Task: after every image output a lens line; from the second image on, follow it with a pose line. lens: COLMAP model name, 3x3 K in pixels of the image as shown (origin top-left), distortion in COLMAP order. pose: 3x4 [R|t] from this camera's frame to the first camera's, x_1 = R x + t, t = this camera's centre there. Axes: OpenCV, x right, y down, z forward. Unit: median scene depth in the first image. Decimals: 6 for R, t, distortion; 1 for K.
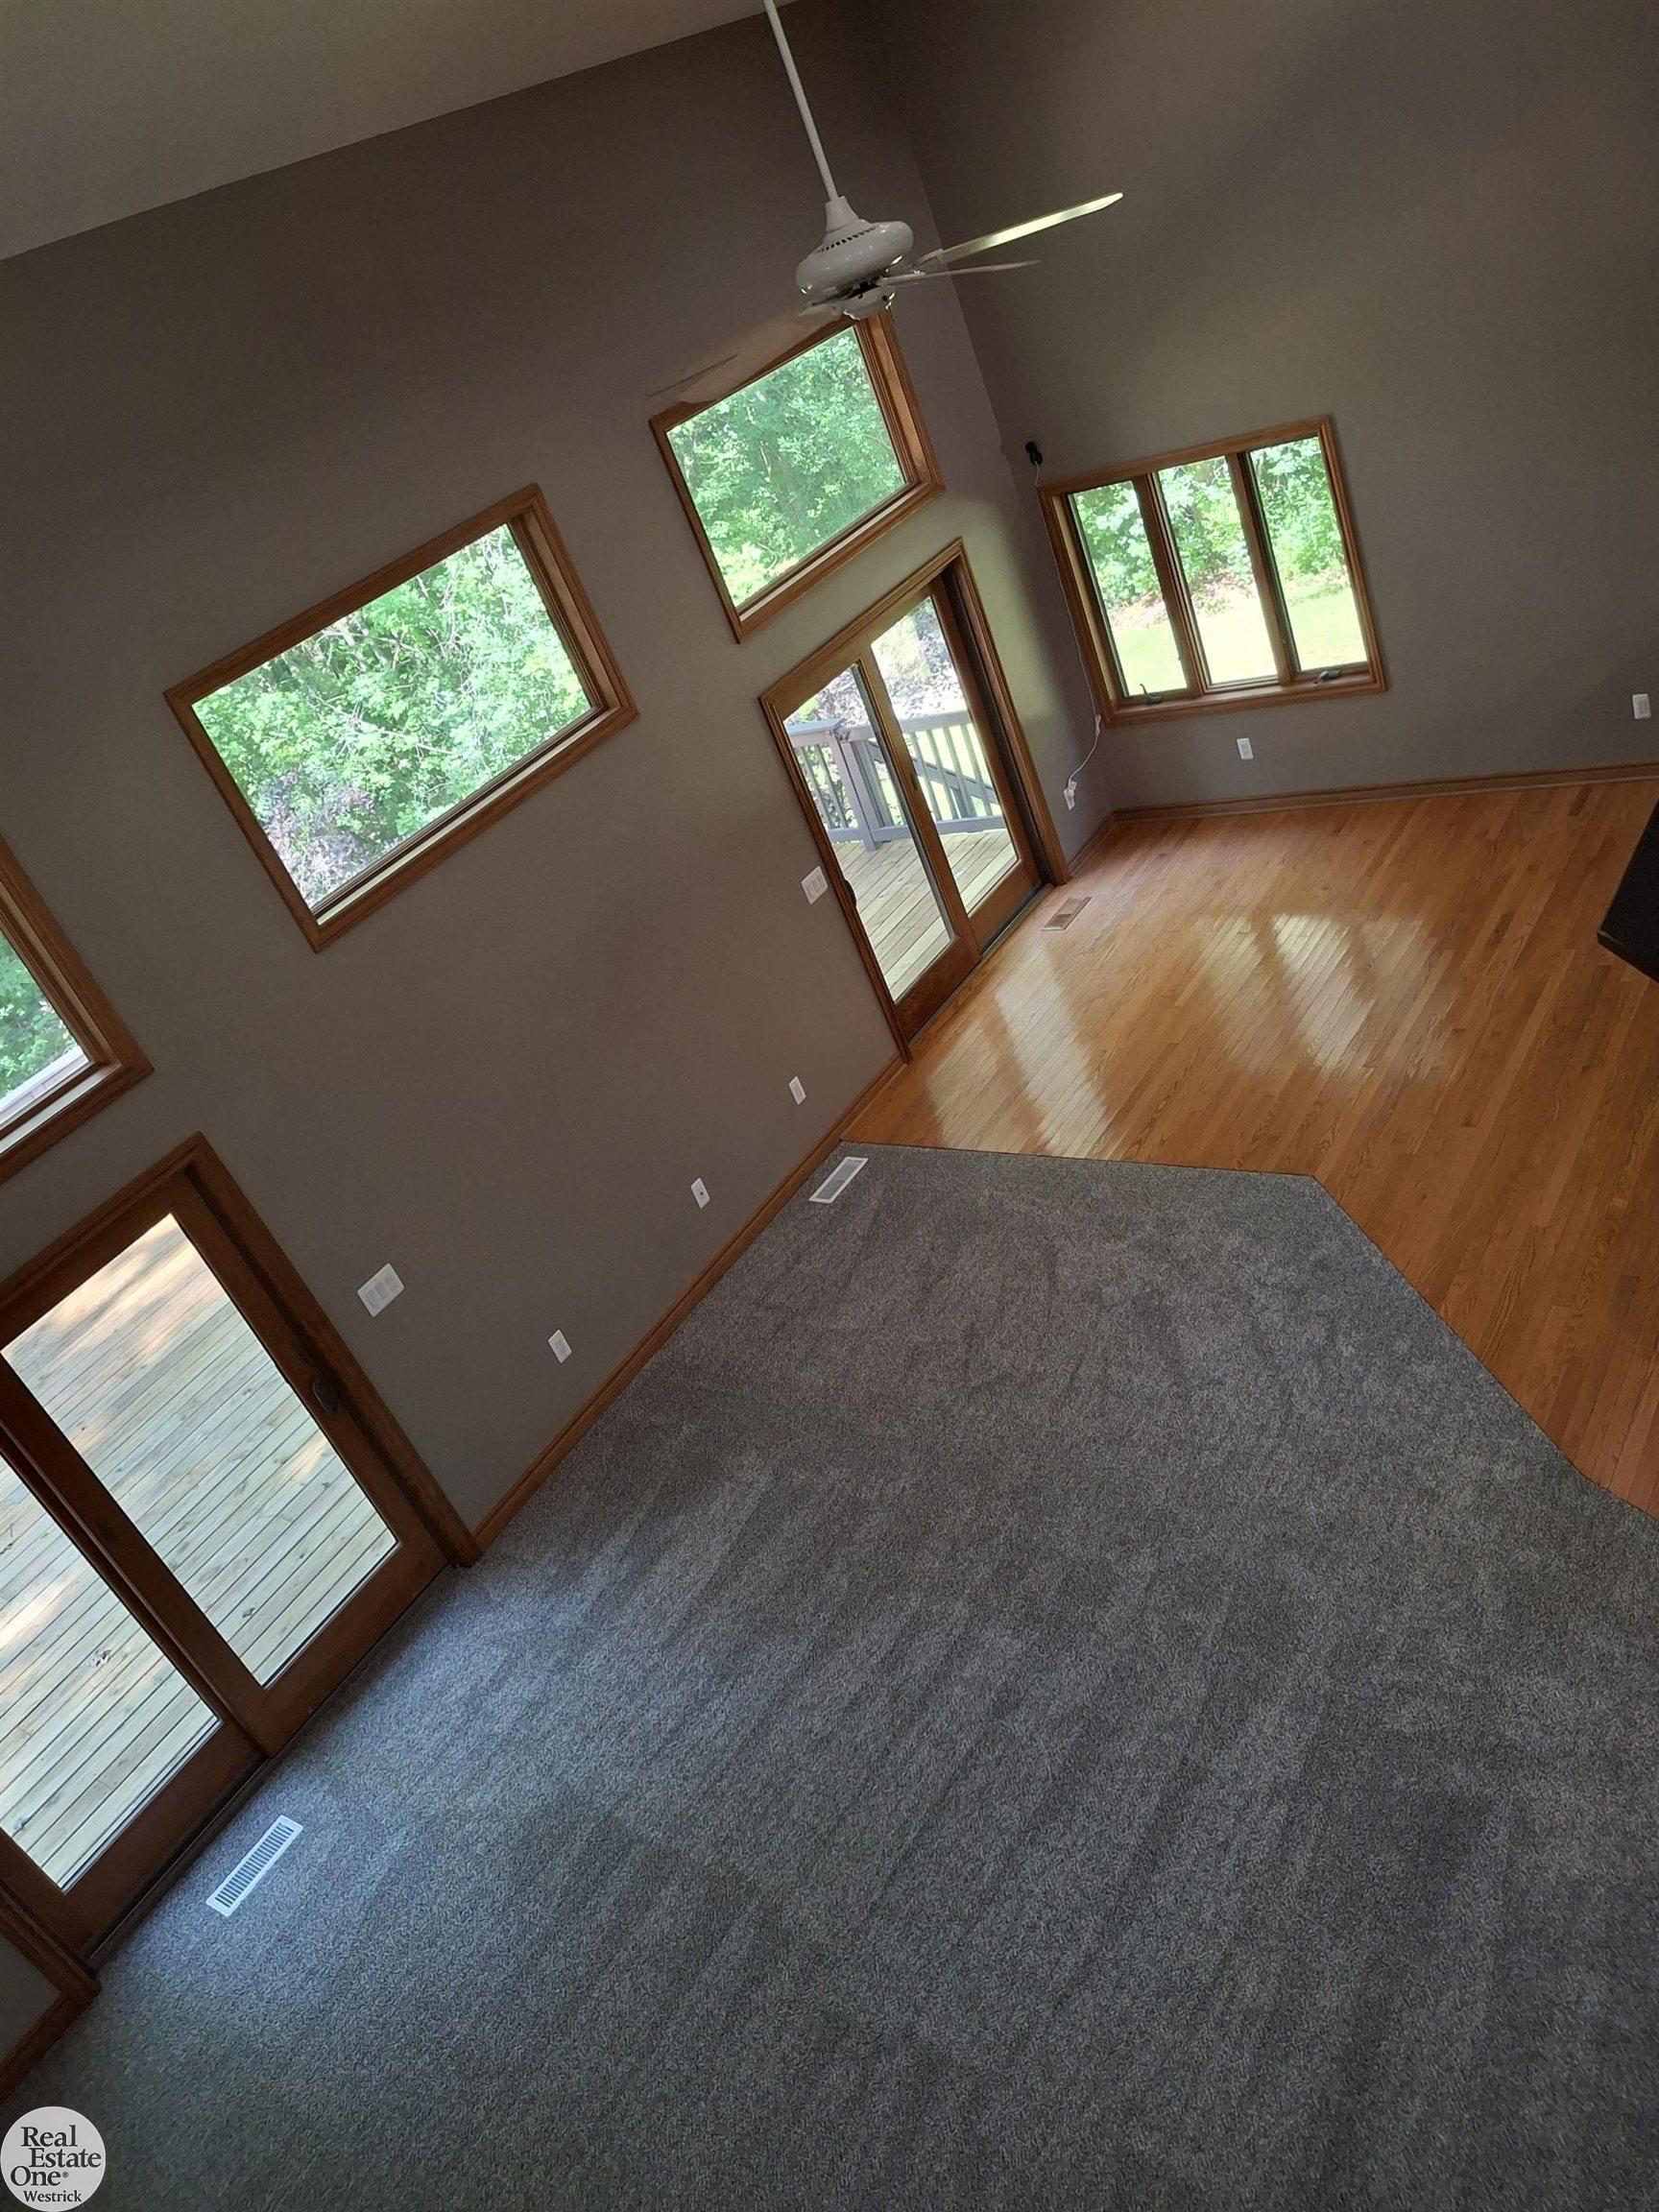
lens RADIAL K [[1601.5, 0, 826.9], [0, 1601.5, 1142.0], [0, 0, 1]] dist [0.087869, -0.186728]
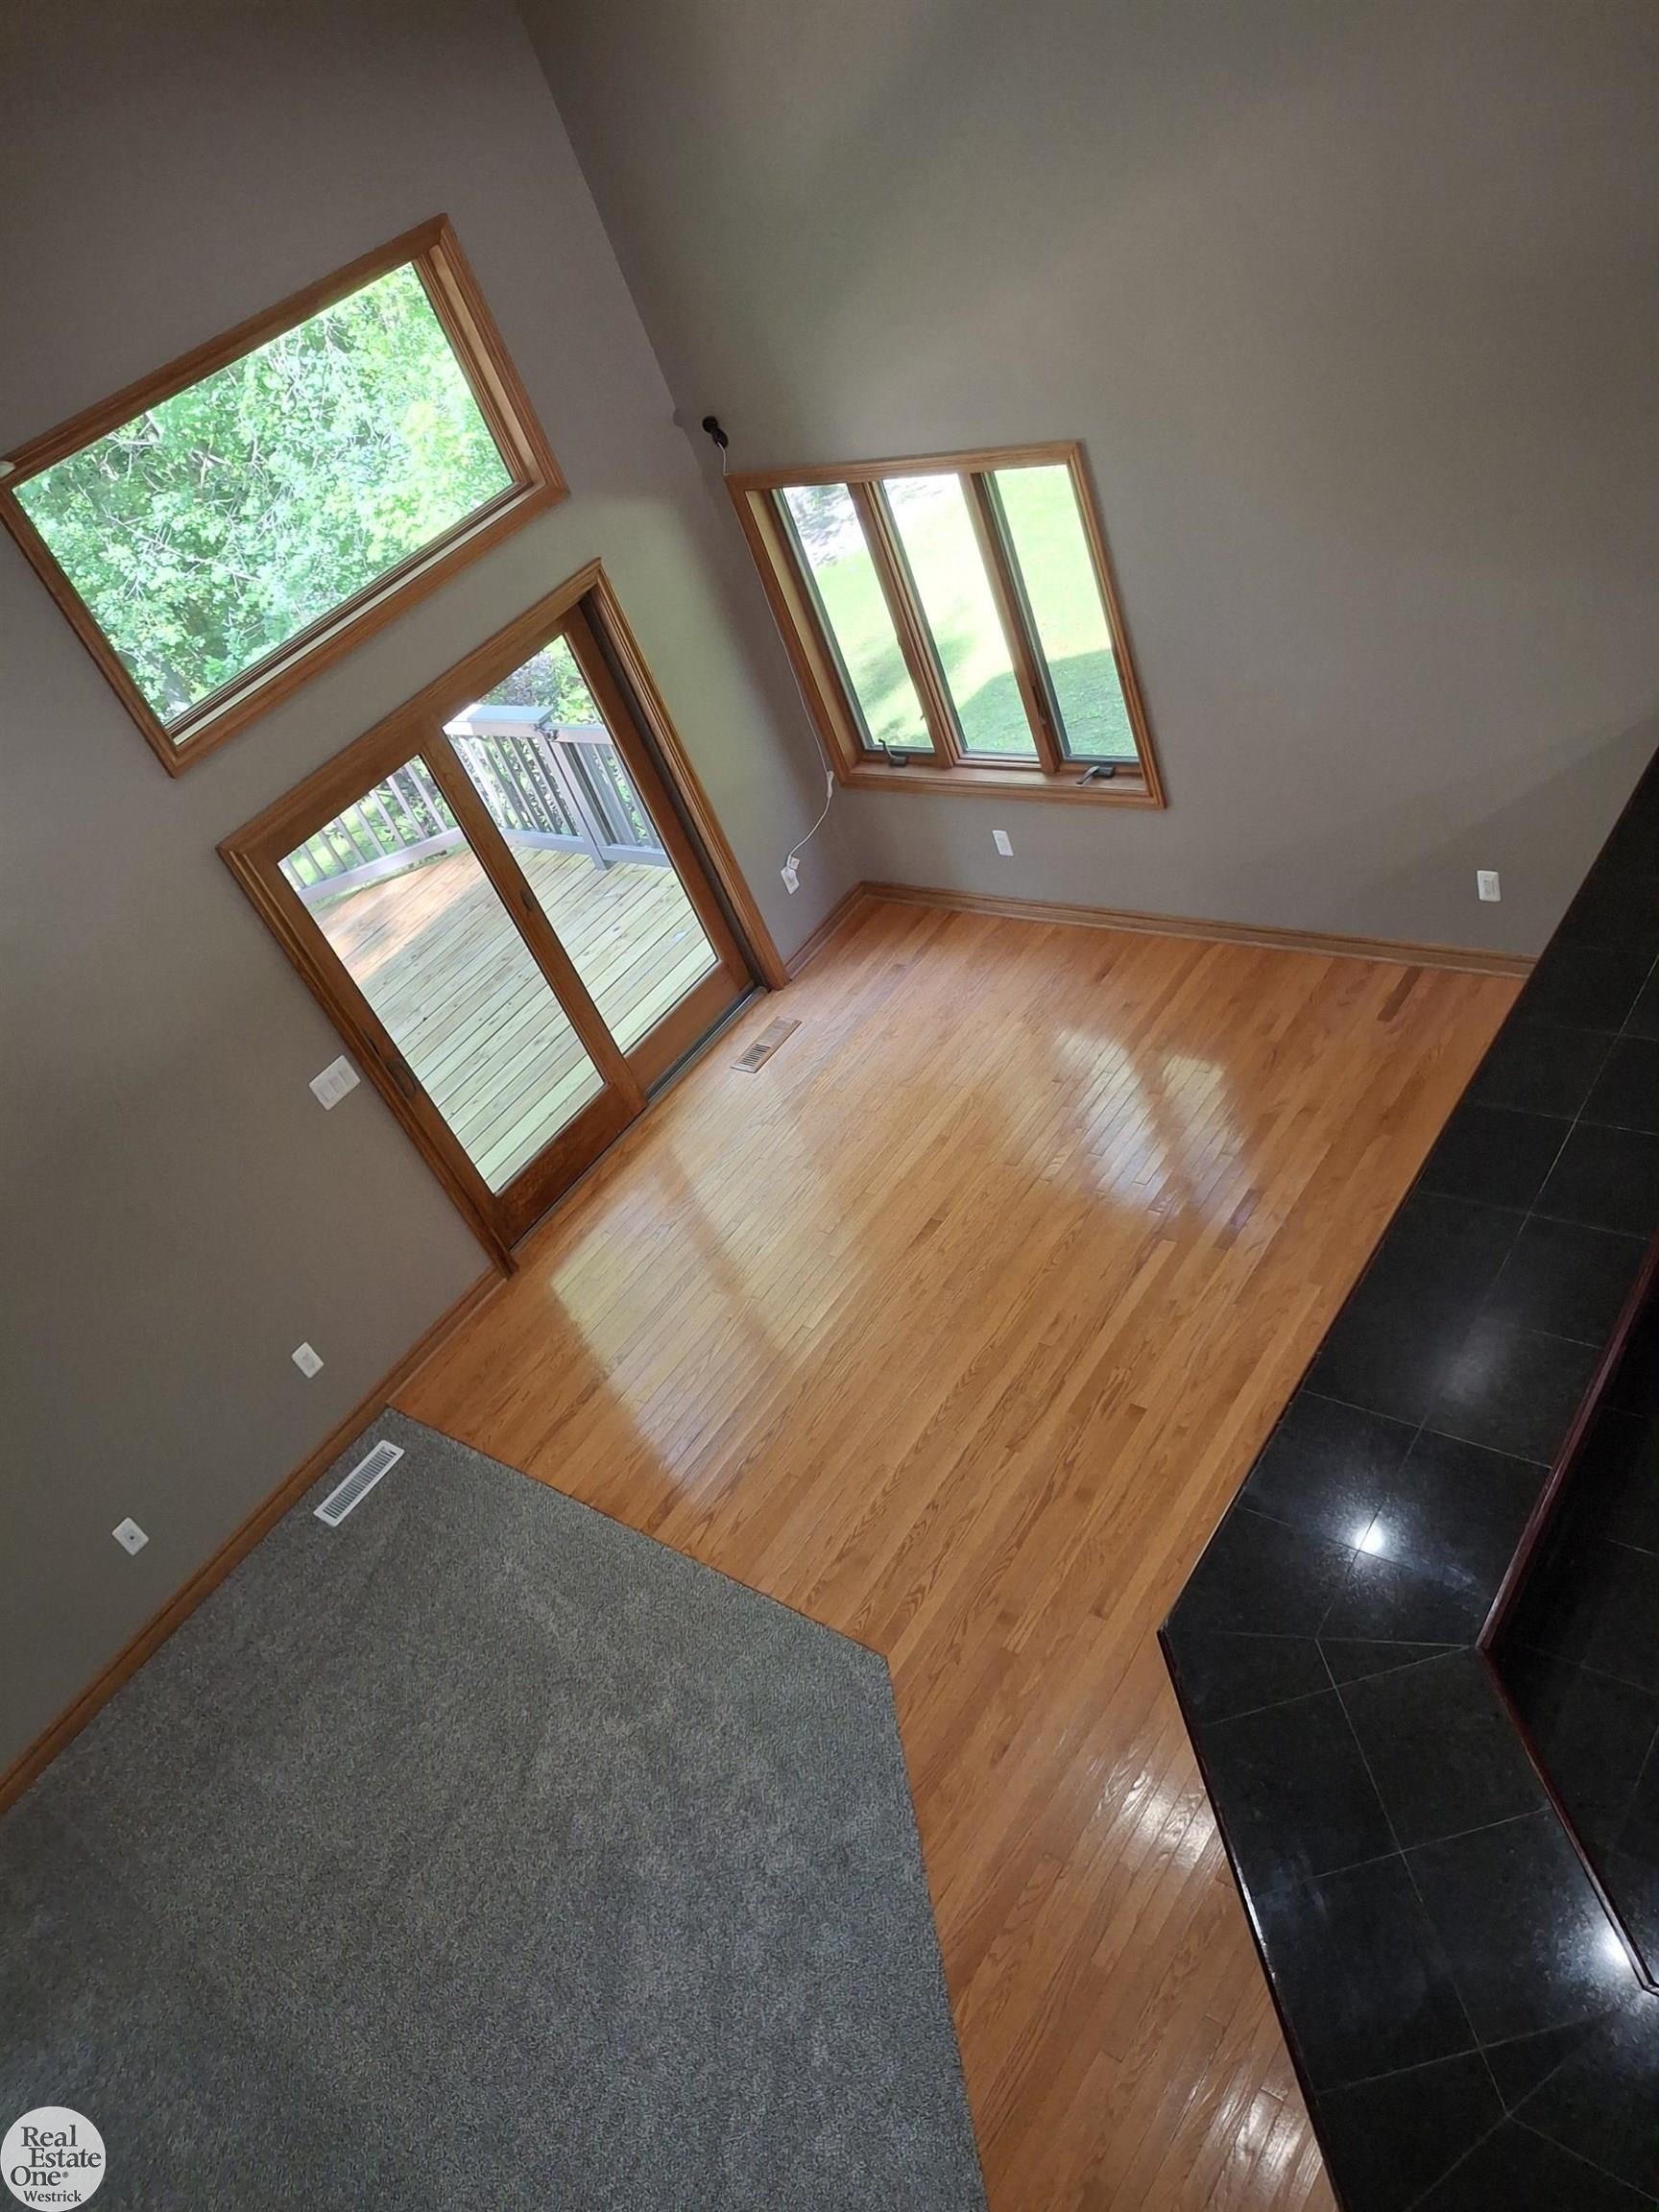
lens RADIAL K [[1618.2, 0, 868.5], [0, 1618.2, 1095.5], [0, 0, 1]] dist [0.104703, -0.165150]
pose [[0.999166, 0.040714, -0.003155, 0.209726], [-0.039878, 0.989432, 0.139409, -0.237231], [0.008797, -0.139167, 0.990230, 0.236259]]
